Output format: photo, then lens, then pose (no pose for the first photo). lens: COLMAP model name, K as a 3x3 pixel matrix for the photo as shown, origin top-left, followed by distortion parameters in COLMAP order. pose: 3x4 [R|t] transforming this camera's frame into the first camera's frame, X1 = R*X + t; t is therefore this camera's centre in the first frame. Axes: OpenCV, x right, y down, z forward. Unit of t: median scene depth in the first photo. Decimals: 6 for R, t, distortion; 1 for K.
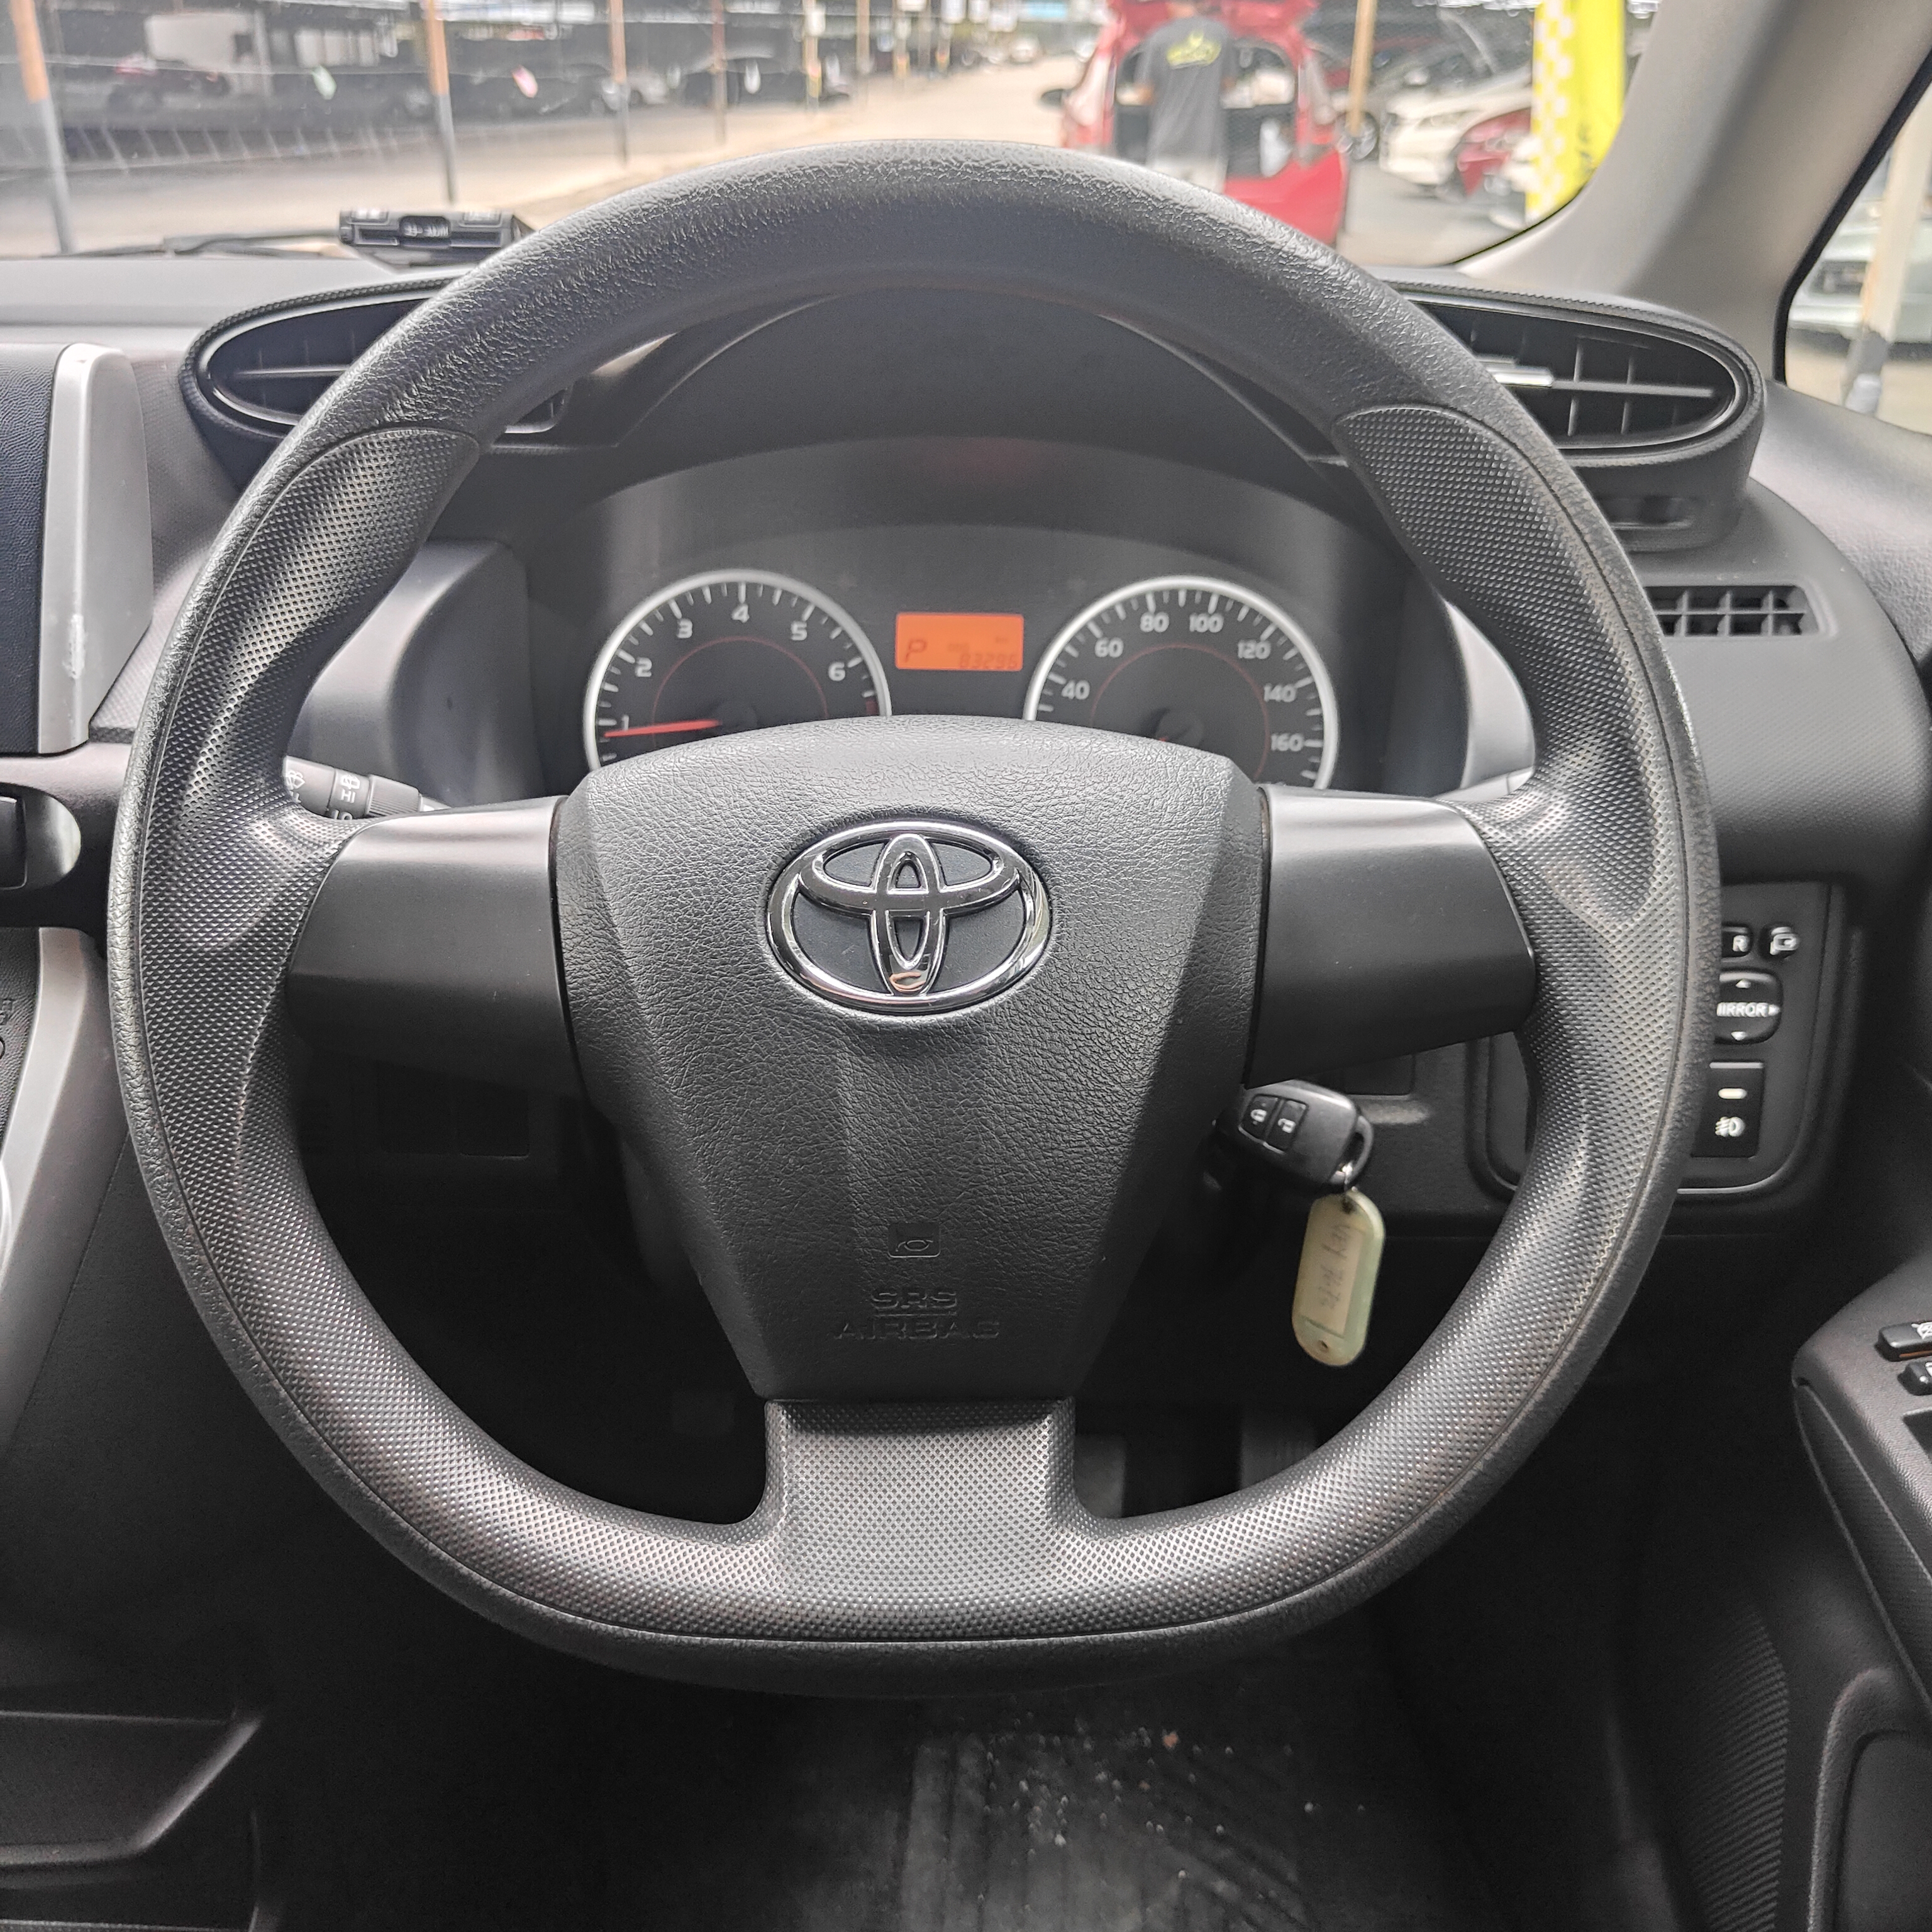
lens RADIAL K [[1859.4, 0, 964.9], [0, 1859.4, 970.7], [0, 0, 1]] dist [0.009398, 0.000000]
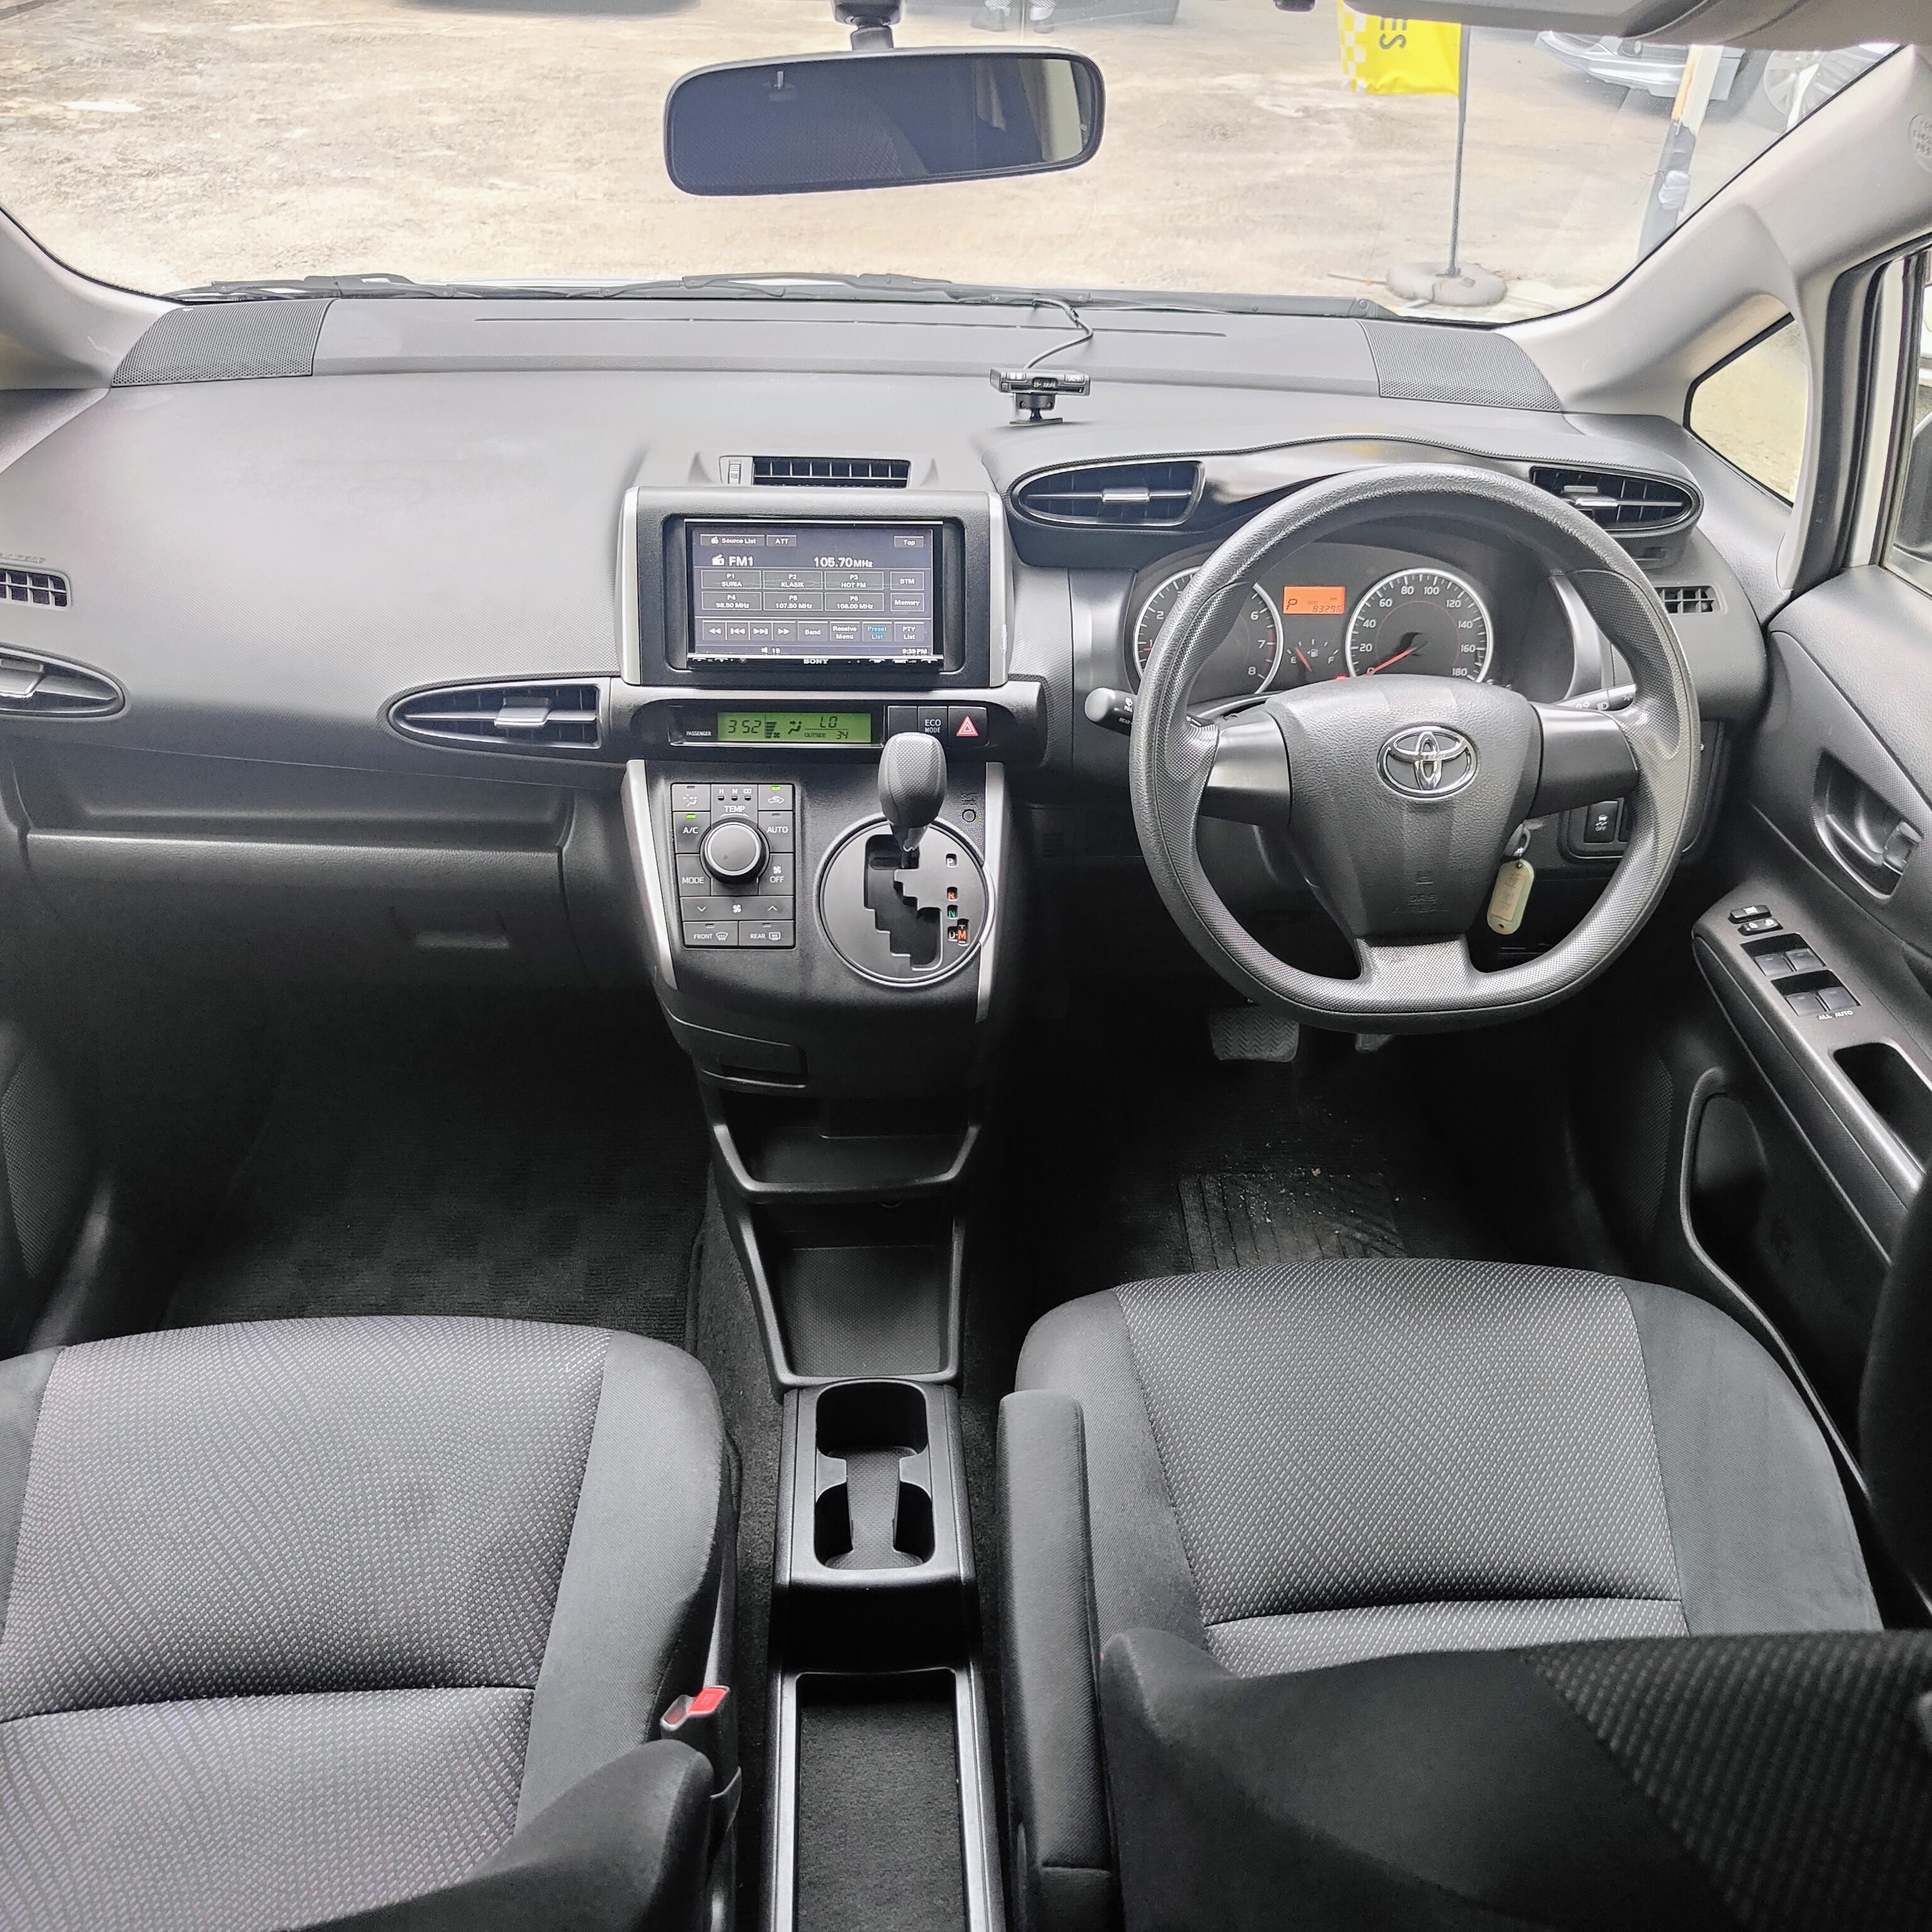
lens RADIAL K [[1859.4, 0, 965.6], [0, 1859.4, 962.9], [0, 0, 1]] dist [0.009398, 0.000000]
pose [[0.993347, -0.031611, 0.110734, -0.707439], [0.014043, 0.987663, 0.155965, -0.120580], [-0.114298, -0.153372, 0.981536, -1.170093]]
